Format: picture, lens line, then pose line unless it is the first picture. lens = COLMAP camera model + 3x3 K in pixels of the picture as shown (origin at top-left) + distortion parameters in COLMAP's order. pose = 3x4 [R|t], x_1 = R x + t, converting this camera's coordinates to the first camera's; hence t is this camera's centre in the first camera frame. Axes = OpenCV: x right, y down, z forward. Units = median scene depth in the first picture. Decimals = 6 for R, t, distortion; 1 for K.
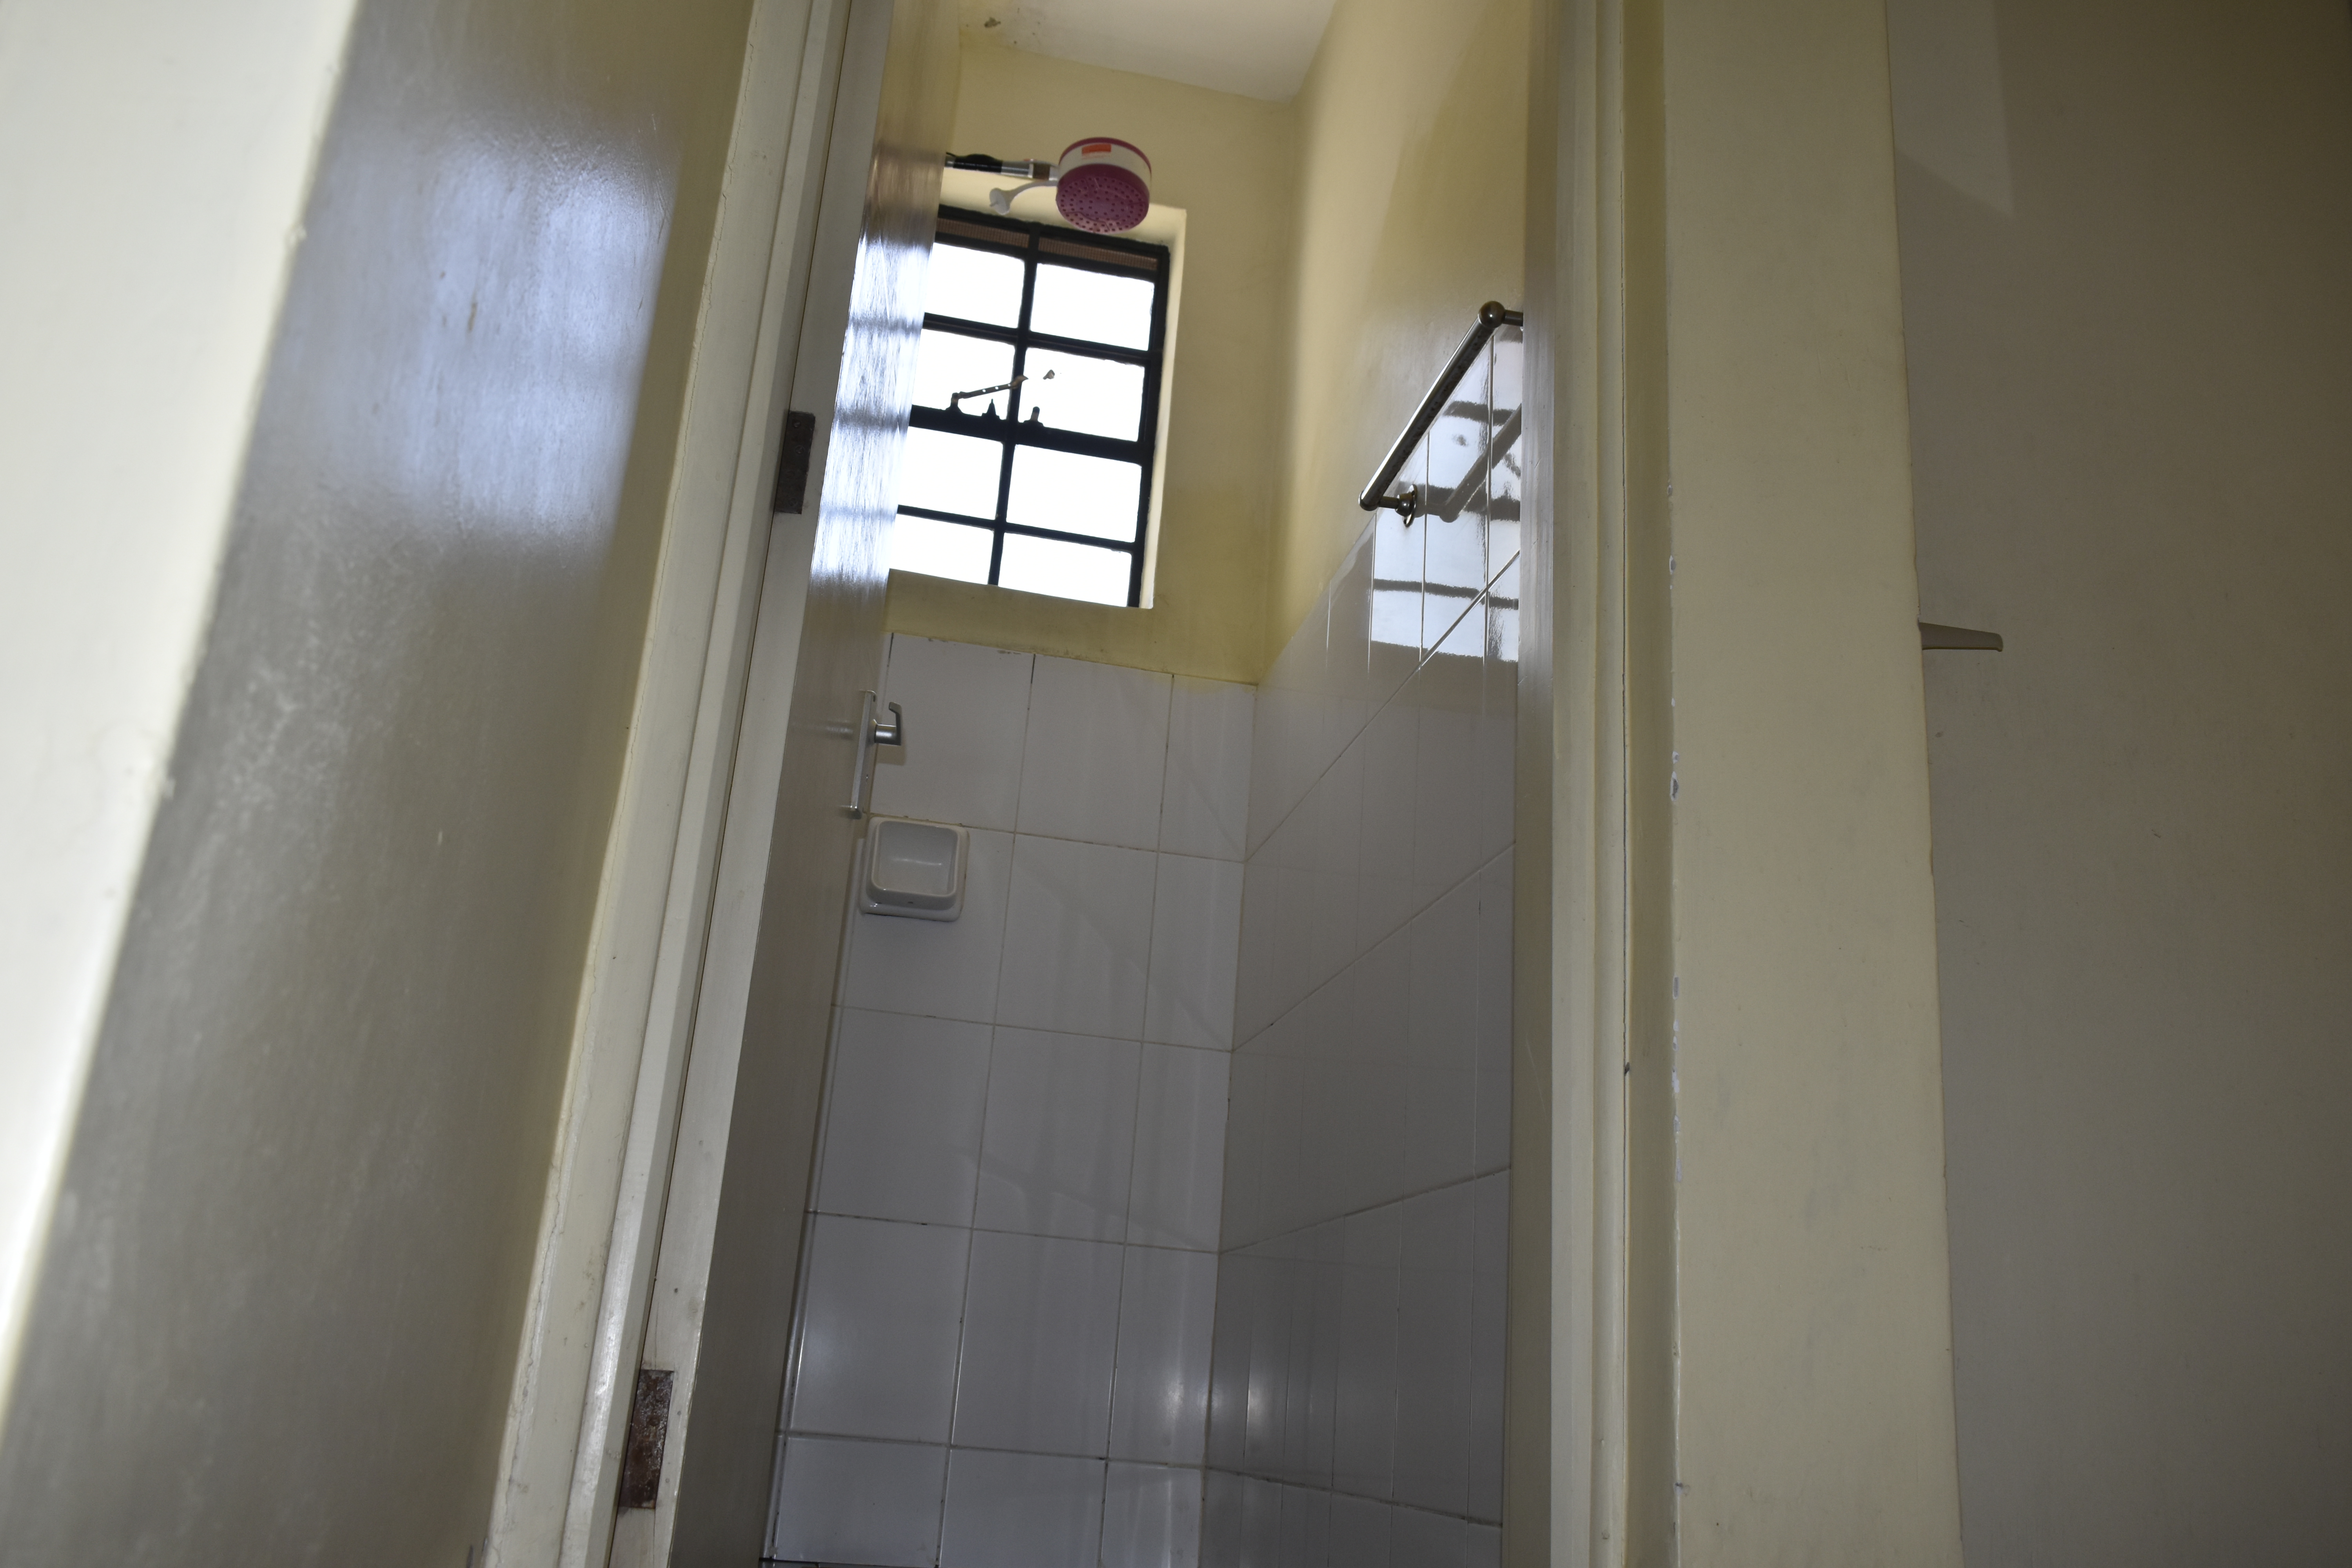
lens RADIAL K [[1960.9, 0, 1176.0], [0, 1960.9, 784.0], [0, 0, 1]] dist [-0.014688, -0.006926]
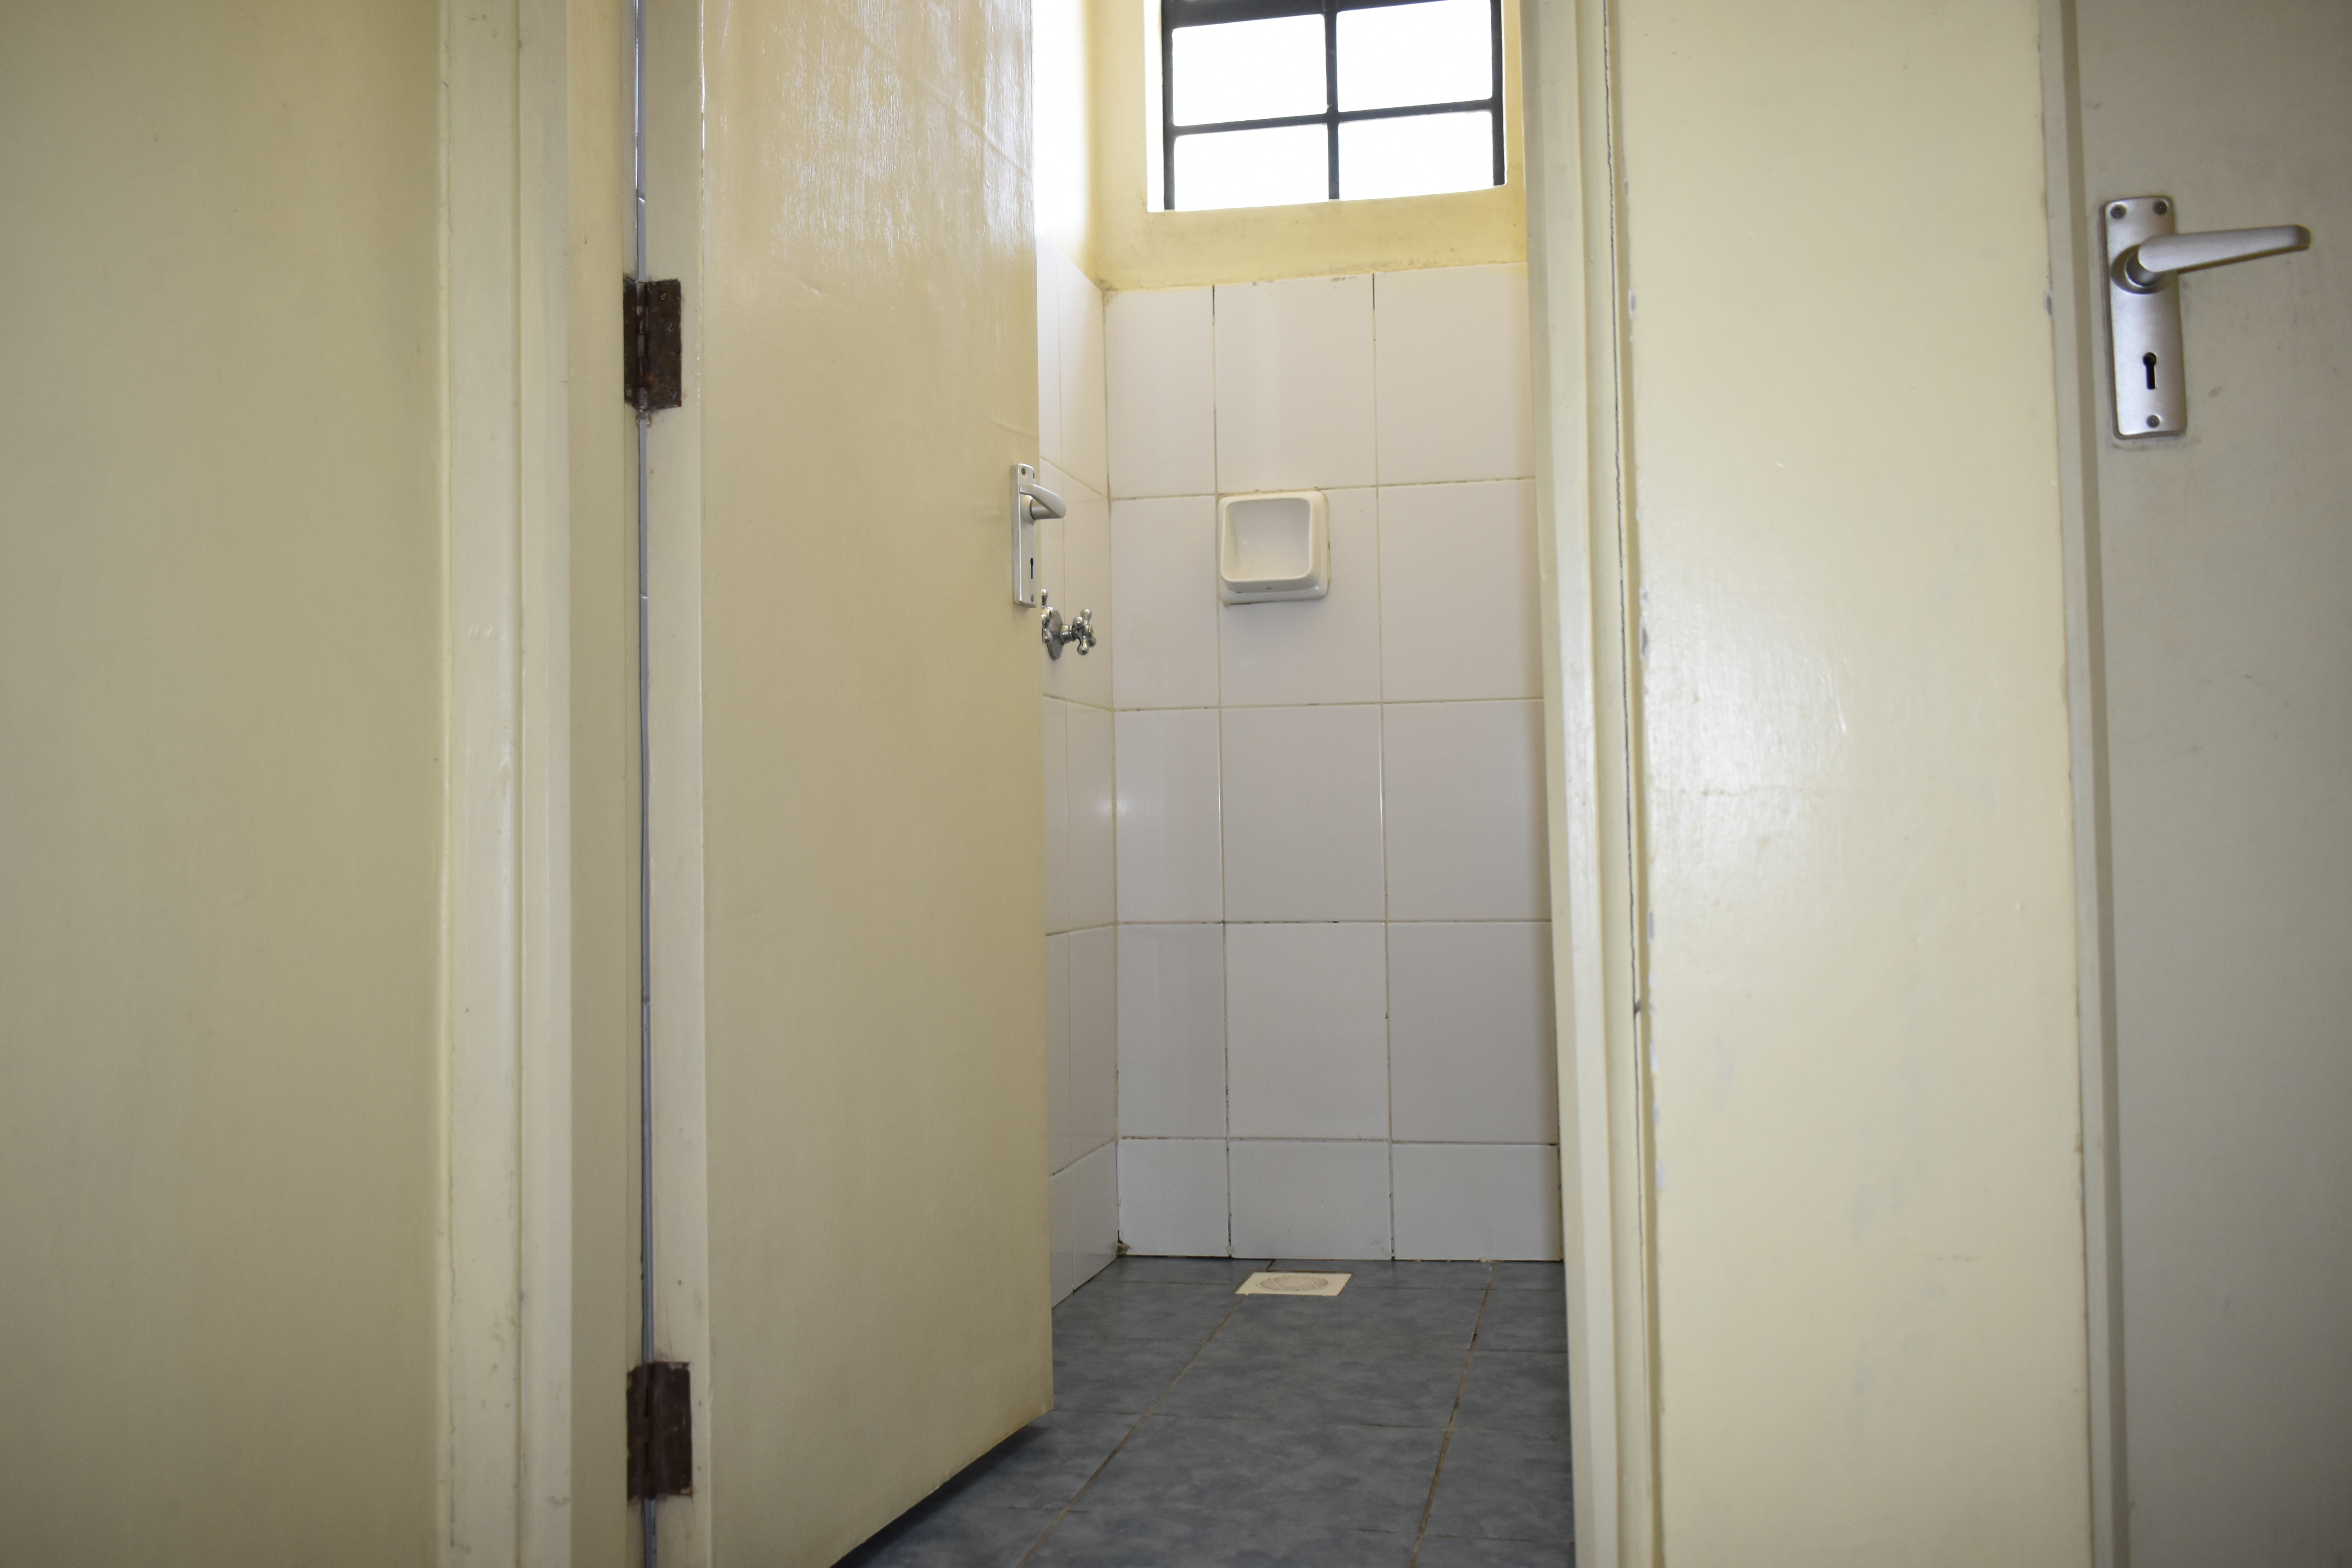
lens RADIAL K [[1960.9, 0, 1176.0], [0, 1960.9, 784.0], [0, 0, 1]] dist [-0.014688, -0.006926]
pose [[0.910284, -0.102360, -0.401129, 0.184006], [0.207399, 0.951343, 0.227888, -0.070786], [0.358285, -0.290637, 0.887222, 0.140444]]
